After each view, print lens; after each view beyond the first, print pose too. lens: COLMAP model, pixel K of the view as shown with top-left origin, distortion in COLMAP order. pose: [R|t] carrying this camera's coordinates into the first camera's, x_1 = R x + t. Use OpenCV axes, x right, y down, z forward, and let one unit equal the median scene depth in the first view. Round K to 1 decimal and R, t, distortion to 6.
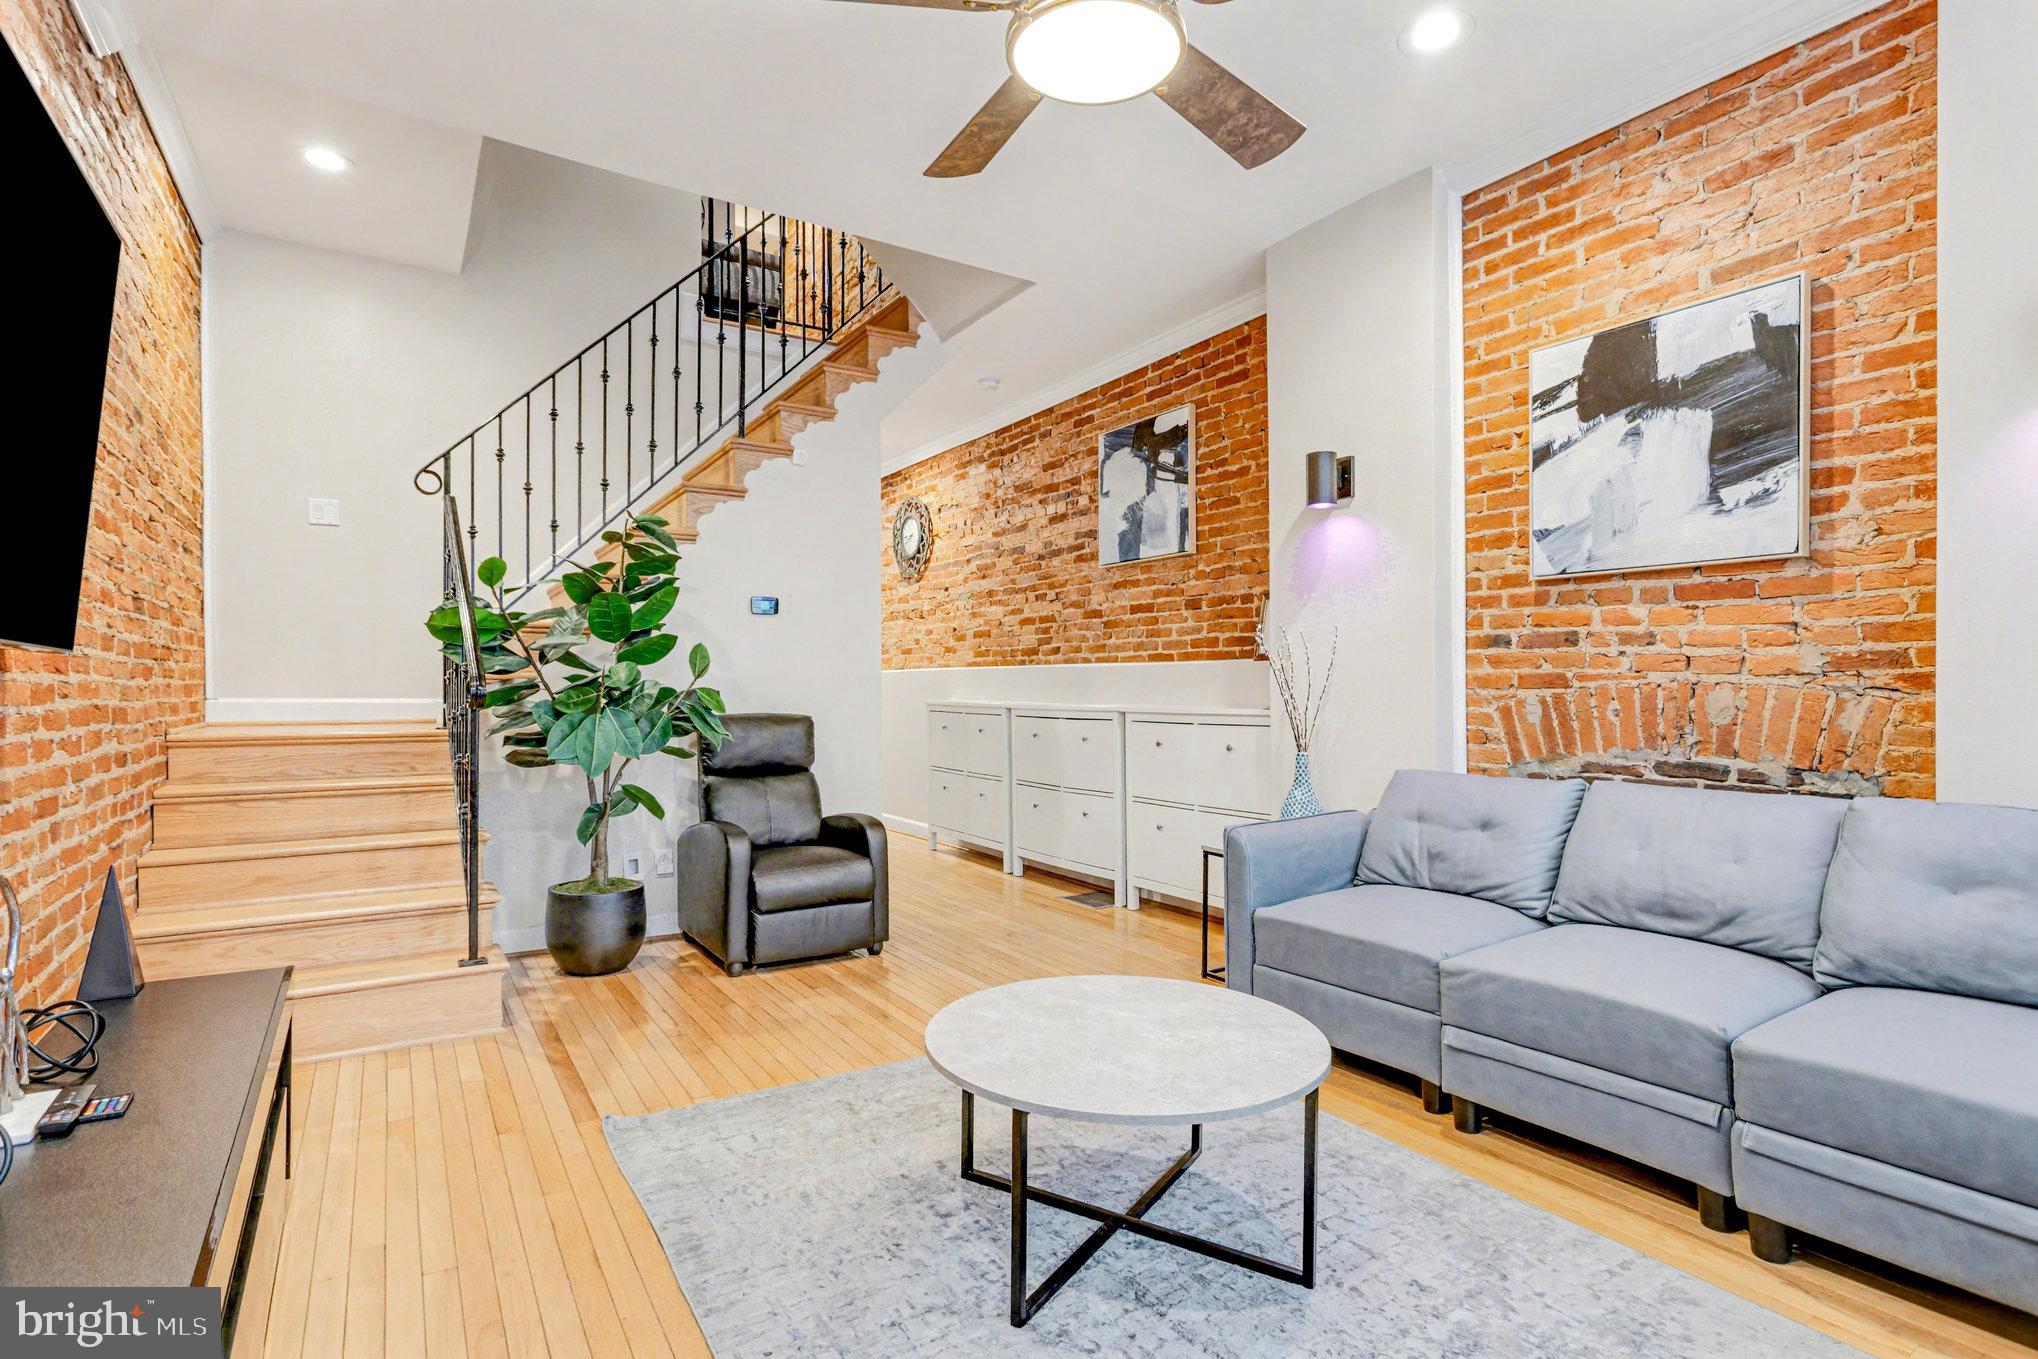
lens RADIAL K [[996.4, 0, 1024.8], [0, 996.4, 692.2], [0, 0, 1]] dist [-0.009833, 0.004624]
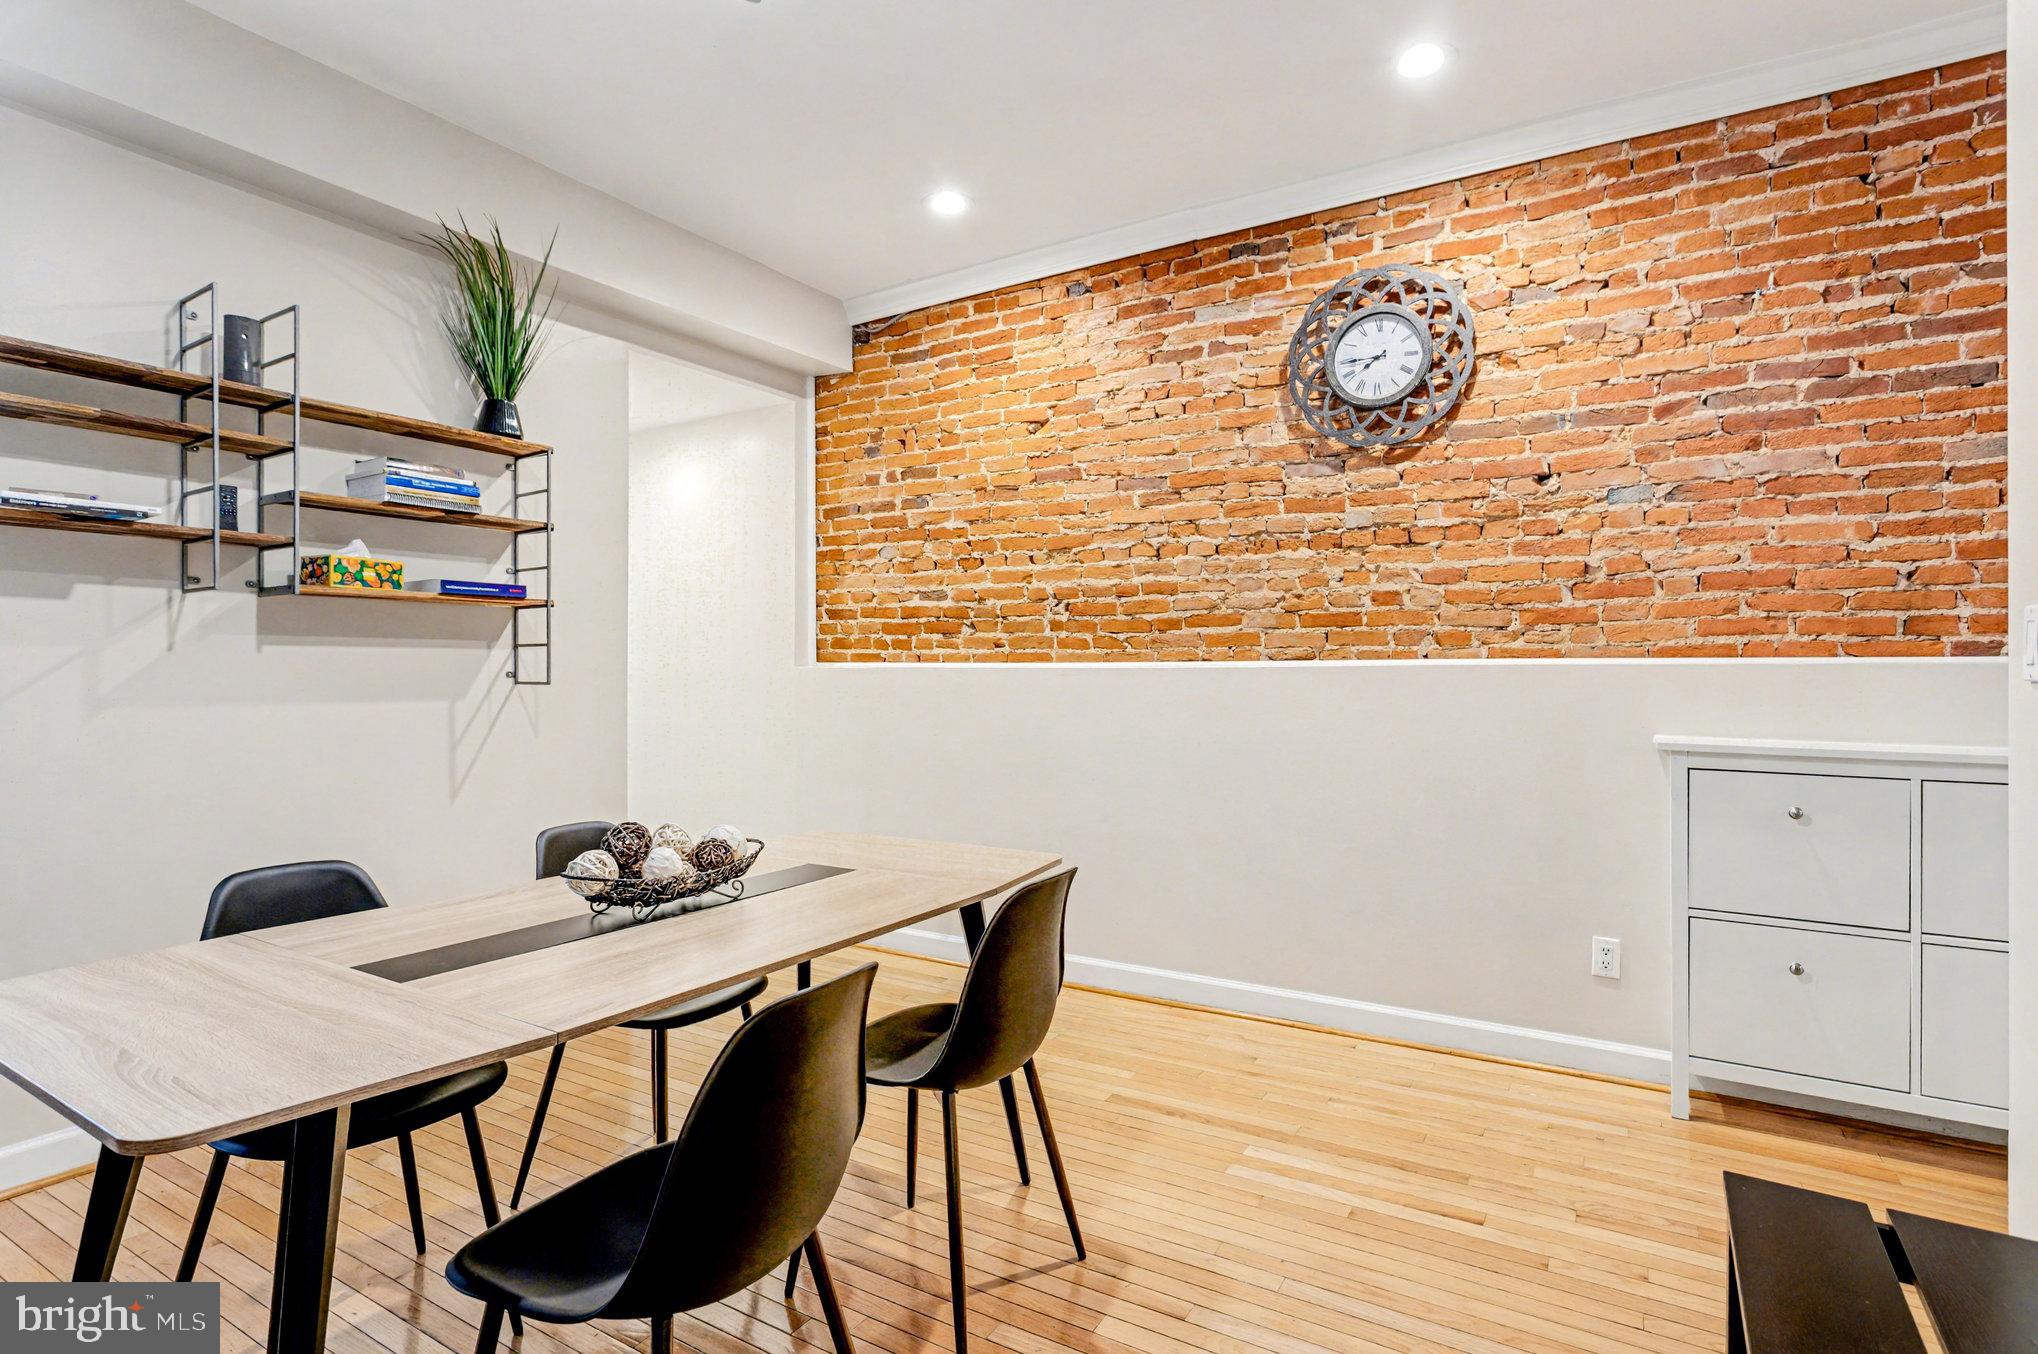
lens RADIAL K [[996.4, 0, 1024.7], [0, 996.4, 667.7], [0, 0, 1]] dist [-0.009833, 0.004624]
pose [[0.897767, -0.003437, 0.440457, -1.099022], [0.006543, 0.999963, -0.005533, -0.046502], [-0.440422, 0.007849, 0.897757, 1.660772]]
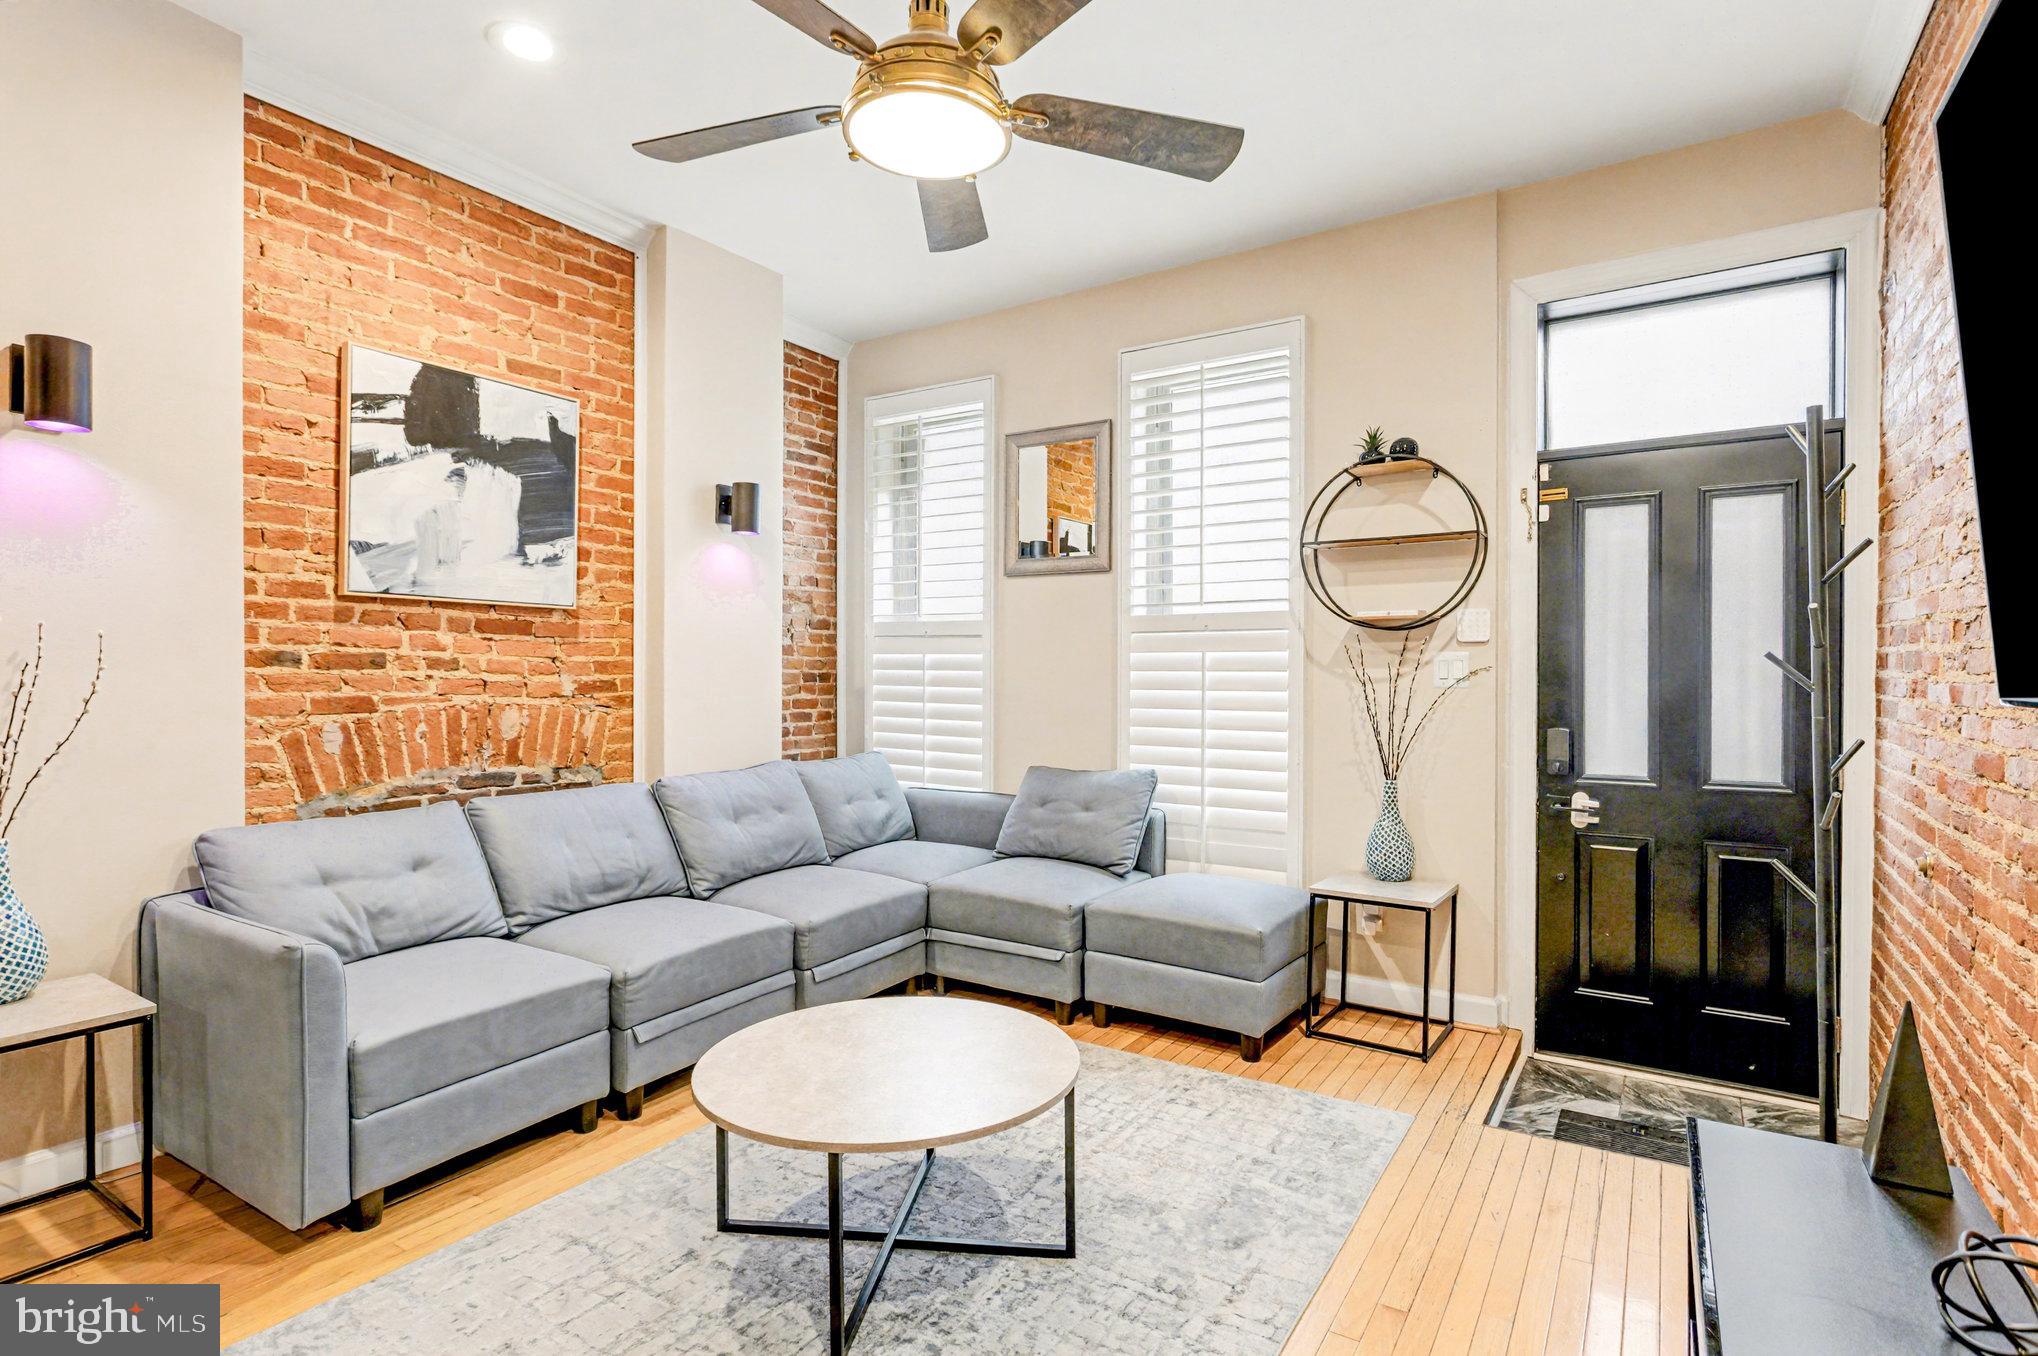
lens RADIAL K [[996.4, 0, 1022.4], [0, 996.4, 676.7], [0, 0, 1]] dist [-0.009833, 0.004624]
pose [[-0.413389, 0.001027, 0.910554, -0.610045], [0.005607, 0.999983, 0.001418, -0.038352], [-0.910537, 0.005692, -0.413388, 0.875629]]
